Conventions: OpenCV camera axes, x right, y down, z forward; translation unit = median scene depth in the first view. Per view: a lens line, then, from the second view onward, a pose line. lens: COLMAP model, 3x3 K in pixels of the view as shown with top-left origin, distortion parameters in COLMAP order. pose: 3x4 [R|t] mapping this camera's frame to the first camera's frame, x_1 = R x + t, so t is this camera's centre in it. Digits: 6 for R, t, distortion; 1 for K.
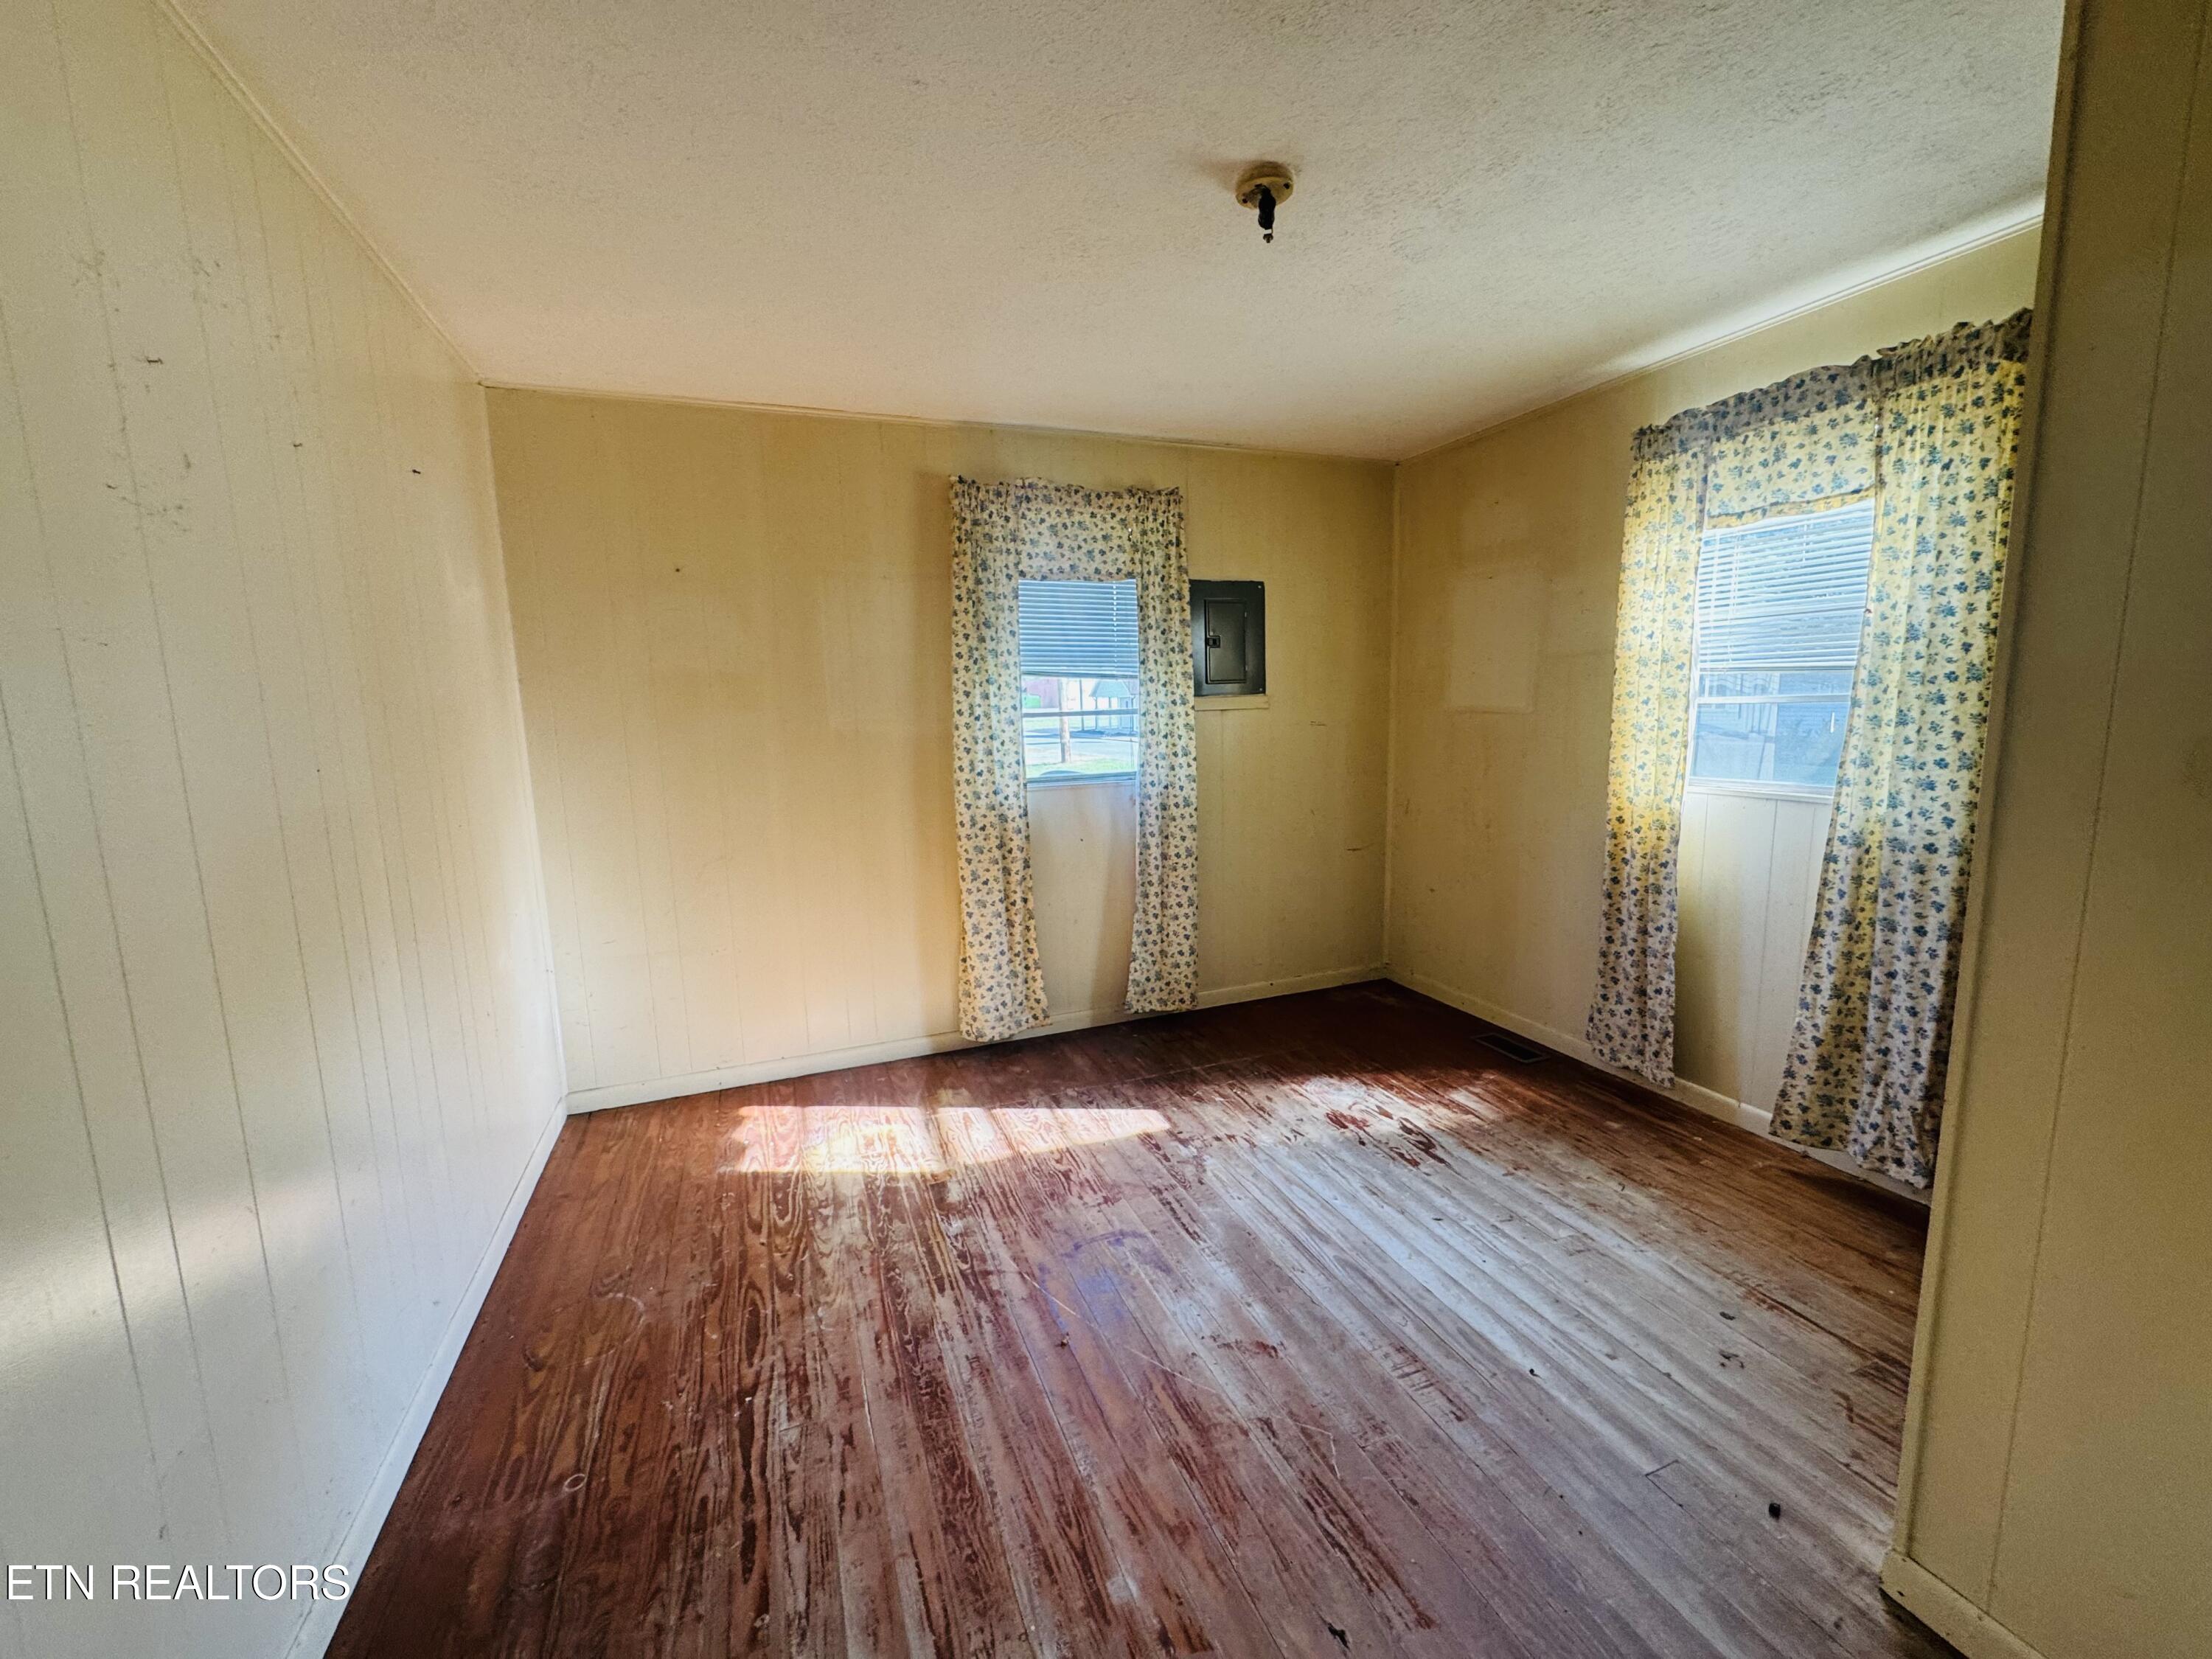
lens RADIAL K [[866.7, 0, 1100.2], [0, 866.7, 828.3], [0, 0, 1]] dist [-0.009509, 0.000200]
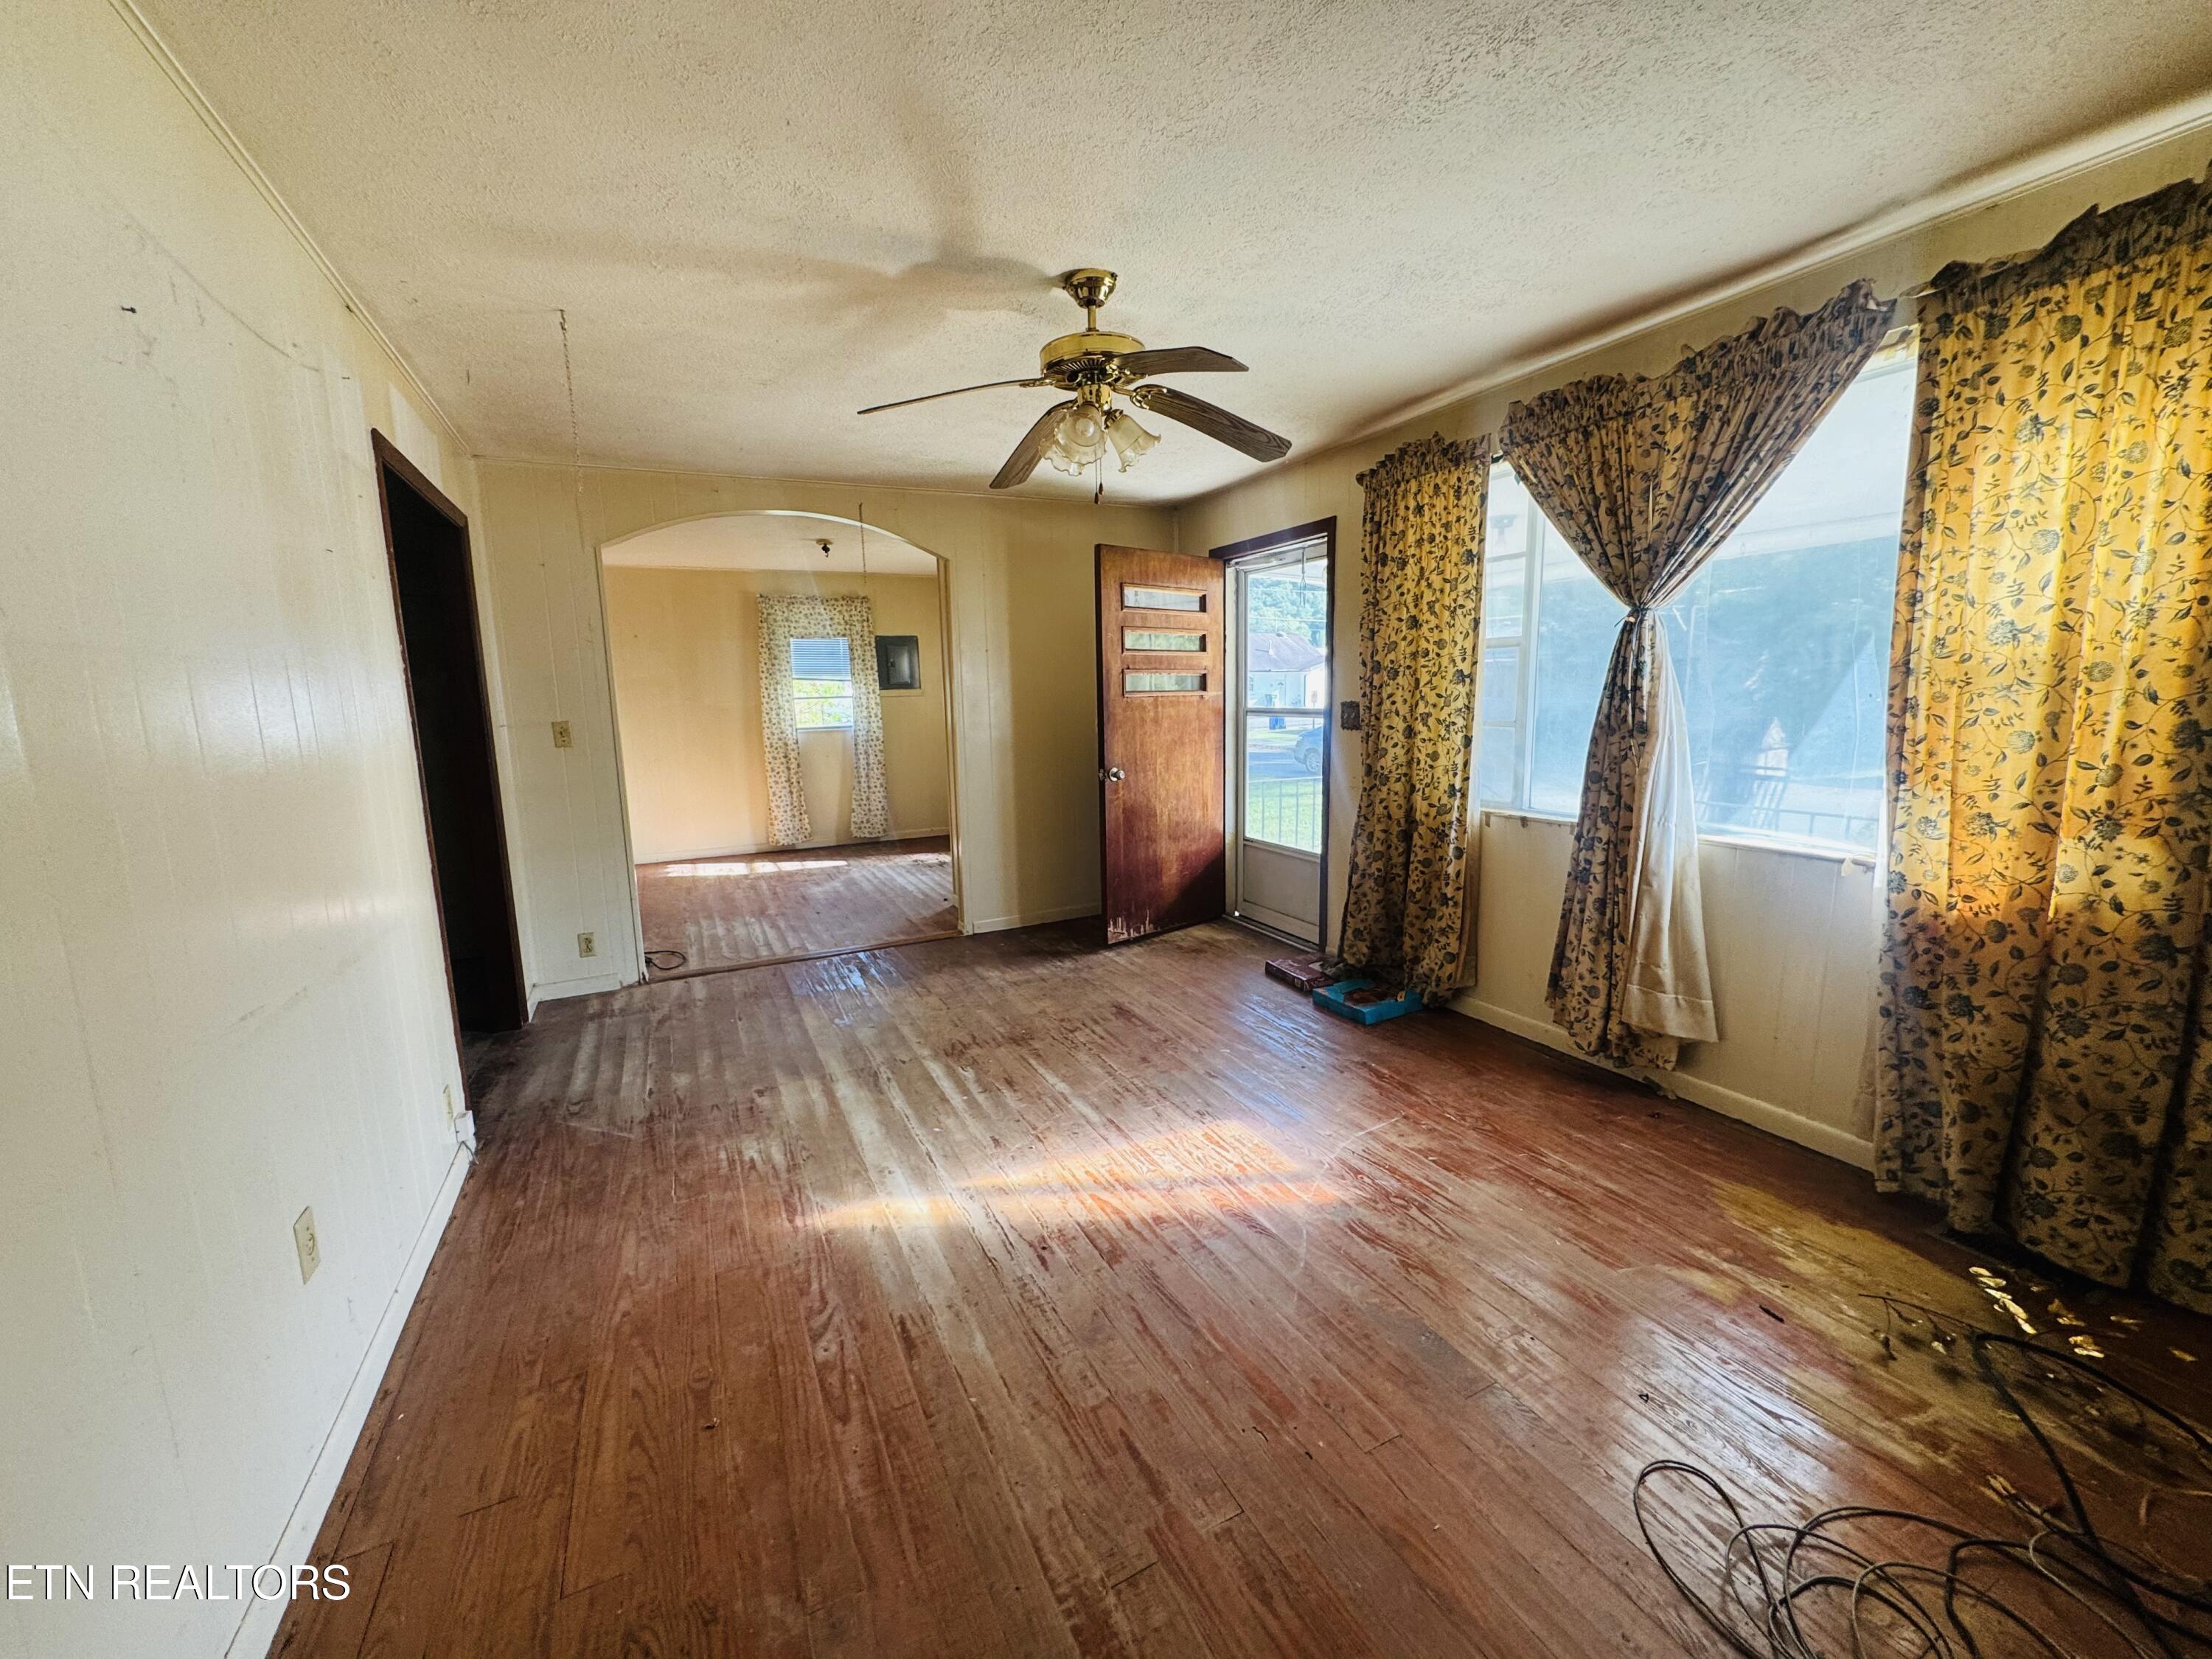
lens RADIAL K [[866.7, 0, 1113.4], [0, 866.7, 825.3], [0, 0, 1]] dist [-0.009509, 0.000200]
pose [[0.997200, -0.006312, 0.074514, 0.555764], [0.005256, 0.999883, 0.014354, 0.167921], [-0.074596, -0.013923, 0.997117, -1.278629]]
